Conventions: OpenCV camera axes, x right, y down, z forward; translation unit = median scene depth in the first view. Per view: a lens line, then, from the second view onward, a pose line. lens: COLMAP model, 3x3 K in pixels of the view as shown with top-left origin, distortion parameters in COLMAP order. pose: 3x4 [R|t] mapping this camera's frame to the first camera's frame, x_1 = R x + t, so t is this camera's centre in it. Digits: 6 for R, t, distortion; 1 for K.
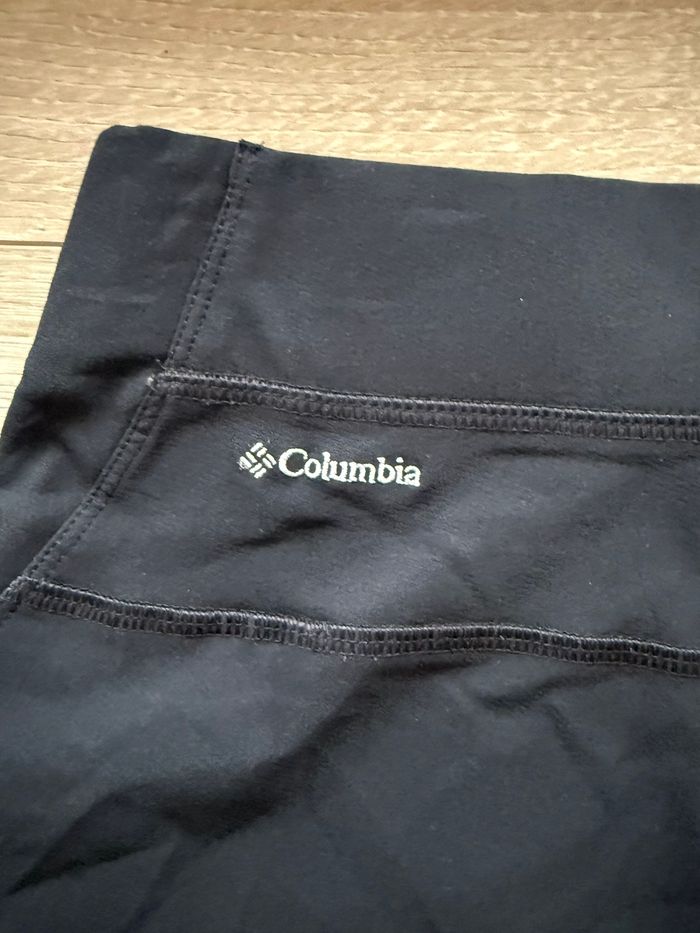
lens RADIAL K [[656.1, 0, 350.5], [0, 656.1, 462.1], [0, 0, 1]] dist [0.014304, -0.004724]
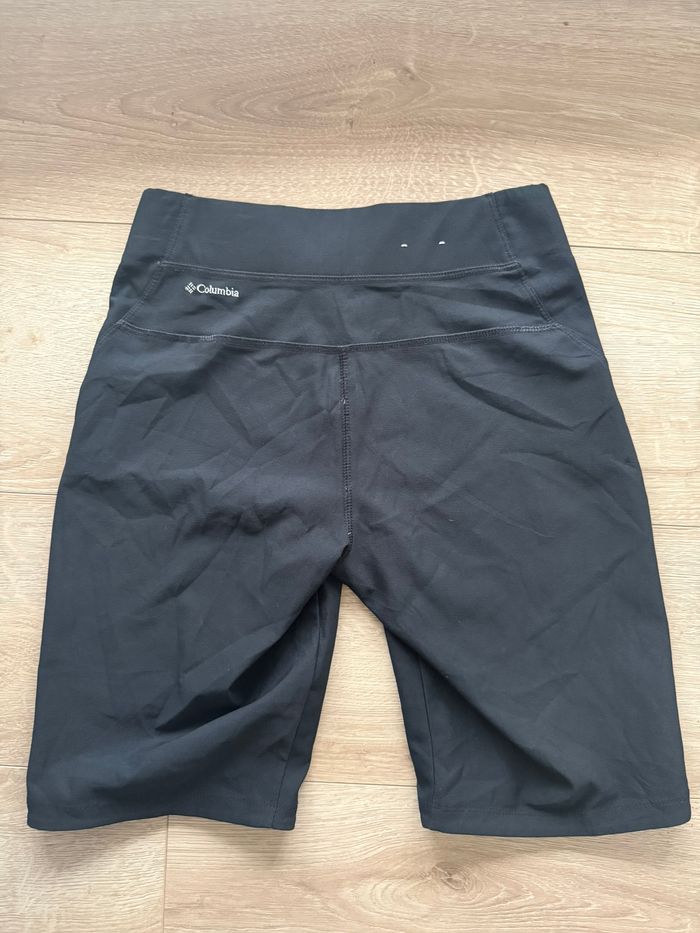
lens RADIAL K [[656.1, 0, 347.0], [0, 656.1, 471.1], [0, 0, 1]] dist [0.014304, -0.004724]
pose [[0.999438, 0.008693, 0.032382, 0.560242], [-0.009070, 0.999893, 0.011510, 0.888697], [-0.032278, -0.011798, 0.999409, -2.414669]]
